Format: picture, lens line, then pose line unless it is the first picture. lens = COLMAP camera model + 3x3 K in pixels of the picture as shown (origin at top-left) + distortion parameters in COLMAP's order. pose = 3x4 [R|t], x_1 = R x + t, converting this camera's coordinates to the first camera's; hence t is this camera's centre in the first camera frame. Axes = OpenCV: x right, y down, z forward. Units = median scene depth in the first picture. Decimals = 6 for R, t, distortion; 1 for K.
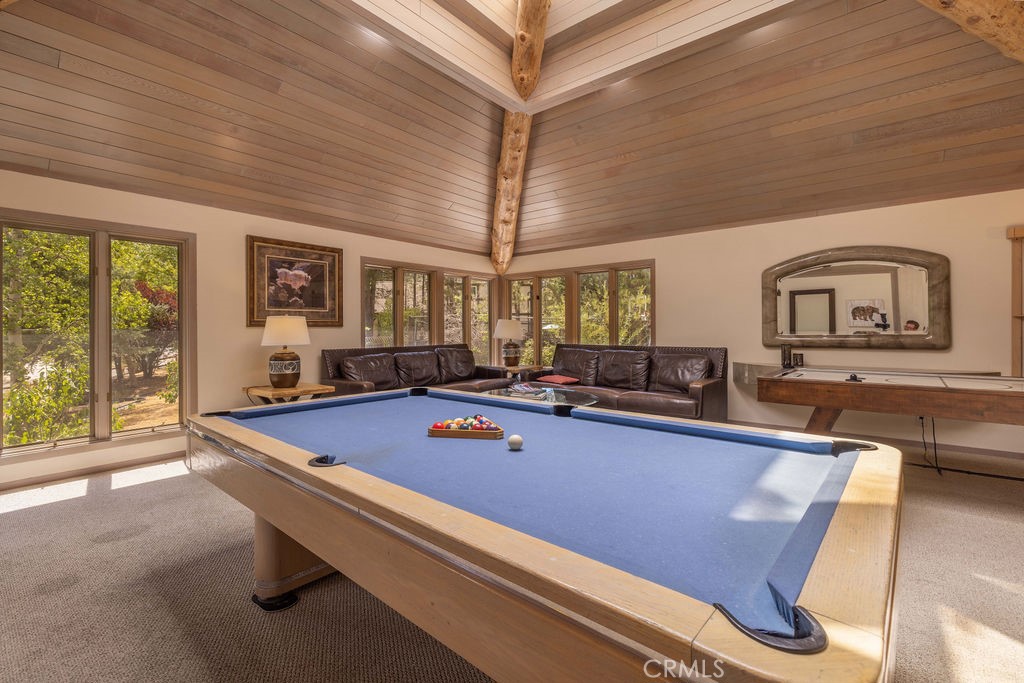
lens RADIAL K [[448.8, 0, 498.9], [0, 448.8, 325.4], [0, 0, 1]] dist [-0.004786, 0.000239]
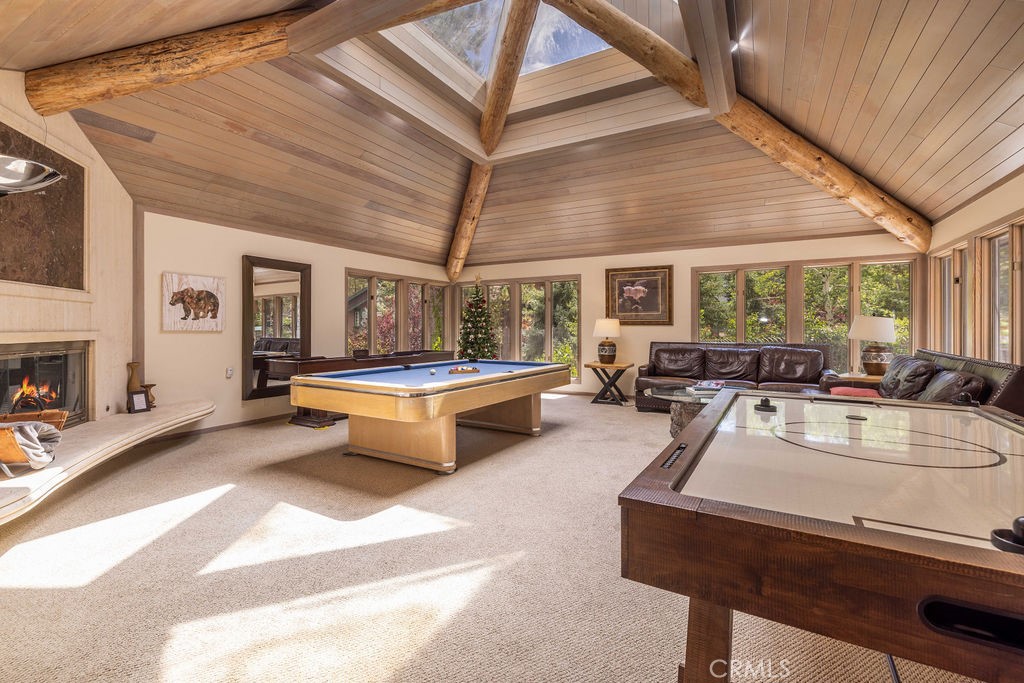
lens RADIAL K [[448.8, 0, 513.8], [0, 448.8, 334.0], [0, 0, 1]] dist [-0.004786, 0.000239]
pose [[0.193421, 0.020793, -0.980896, 0.939457], [0.007778, 0.999711, 0.022726, -0.004219], [0.981085, -0.012025, 0.193203, 0.335070]]
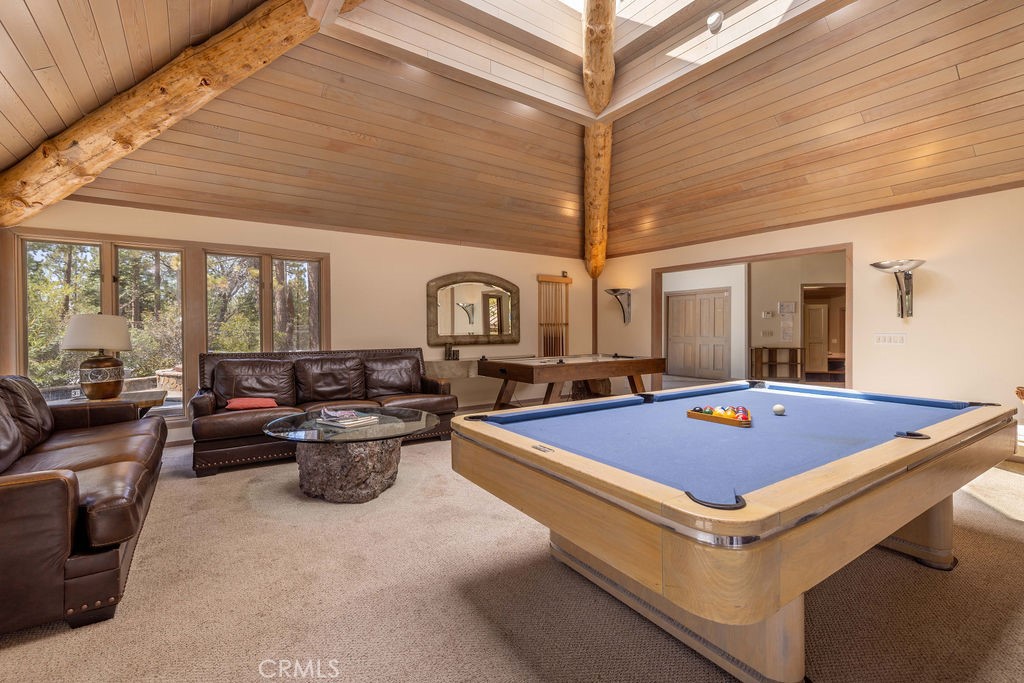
lens RADIAL K [[448.8, 0, 513.2], [0, 448.8, 331.5], [0, 0, 1]] dist [-0.004786, 0.000239]
pose [[0.259474, -0.001523, 0.965749, -0.520520], [-0.003724, 0.999990, 0.002577, 0.005448], [-0.965743, -0.004265, 0.259465, 0.498956]]
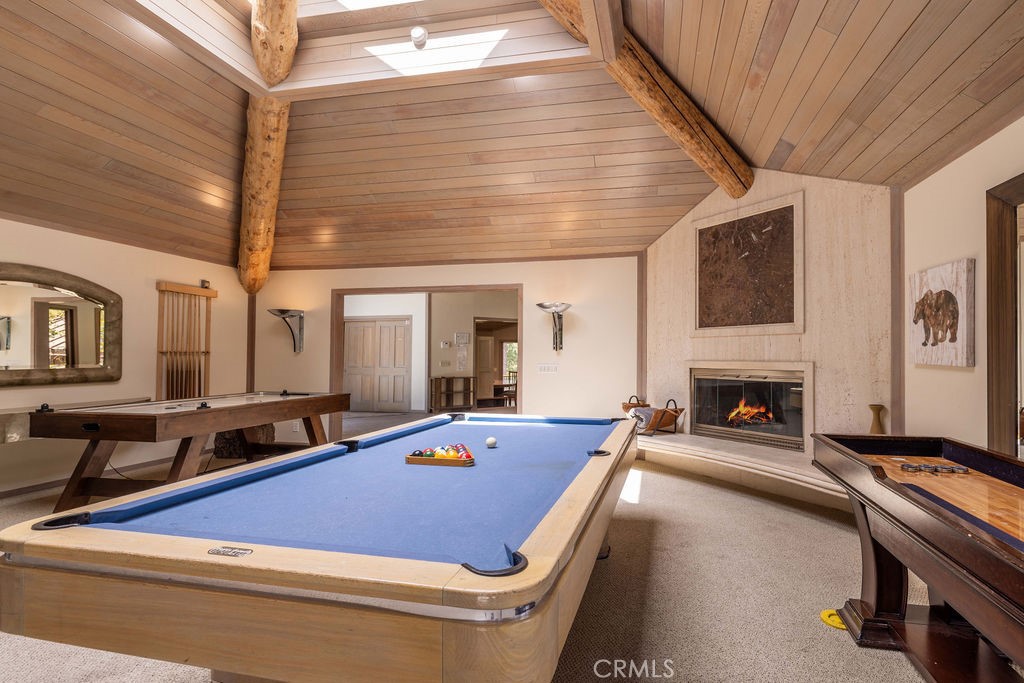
lens RADIAL K [[485.9, 0, 560.3], [0, 485.9, 344.6], [0, 0, 1]] dist [0.000517, -0.000564]
pose [[-0.485805, 0.027375, 0.873638, -0.478784], [-0.002372, 0.999464, -0.032636, 0.001043], [-0.874064, -0.017927, -0.485480, 0.539113]]
